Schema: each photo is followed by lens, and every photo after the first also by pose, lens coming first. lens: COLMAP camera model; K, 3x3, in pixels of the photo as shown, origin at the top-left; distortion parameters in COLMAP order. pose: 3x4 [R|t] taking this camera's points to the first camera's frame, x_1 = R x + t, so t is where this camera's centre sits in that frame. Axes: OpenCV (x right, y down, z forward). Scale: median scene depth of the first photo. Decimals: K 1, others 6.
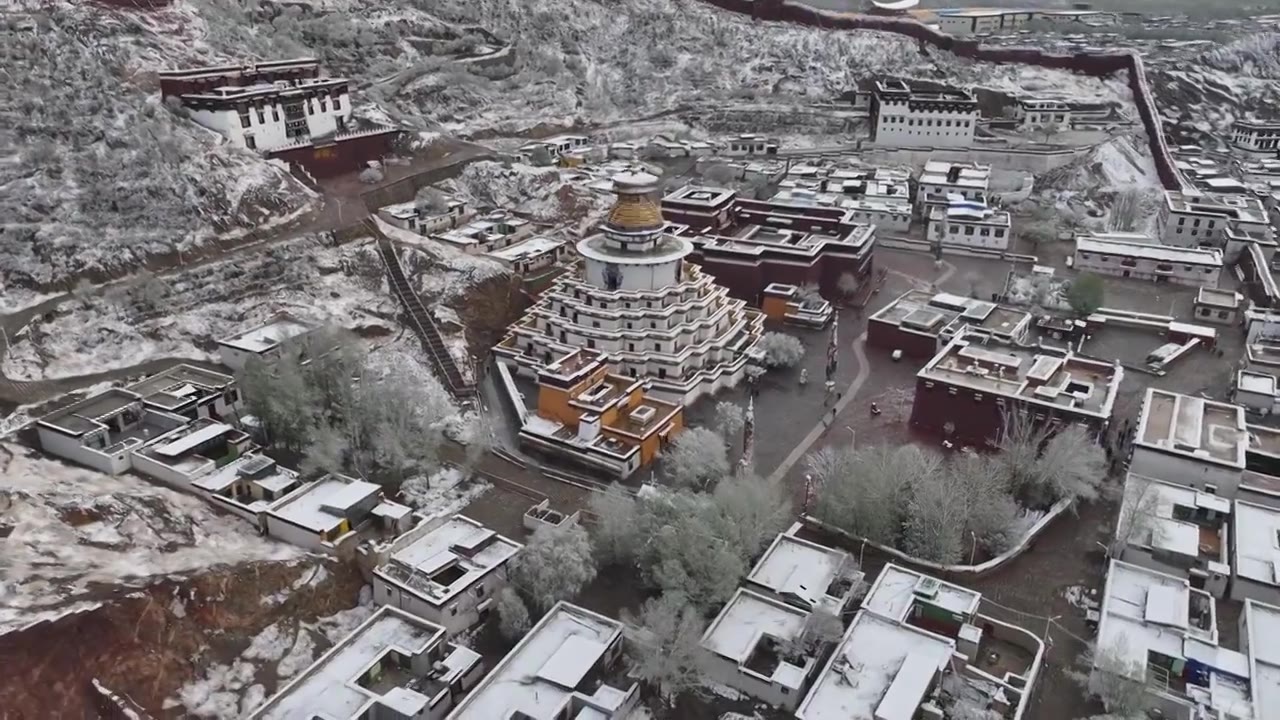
lens RADIAL K [[900.0, 0, 640.0], [0, 900.0, 360.0], [0, 0, 1]] dist [0.000598, 0.010821]
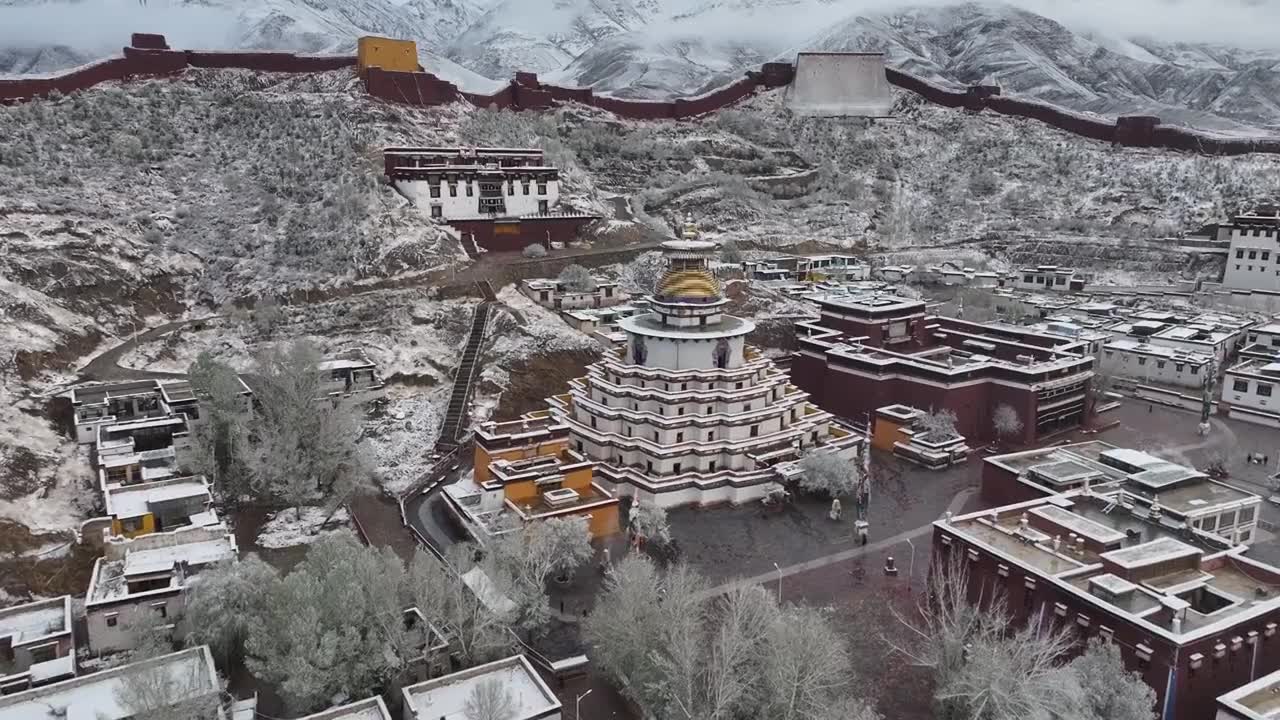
lens RADIAL K [[900.0, 0, 640.0], [0, 900.0, 360.0], [0, 0, 1]] dist [0.000598, 0.010821]
pose [[0.866949, 0.114116, -0.485157, 0.300793], [-0.200425, 0.971081, -0.129736, 0.020943], [0.456322, 0.209712, 0.864749, 0.201750]]
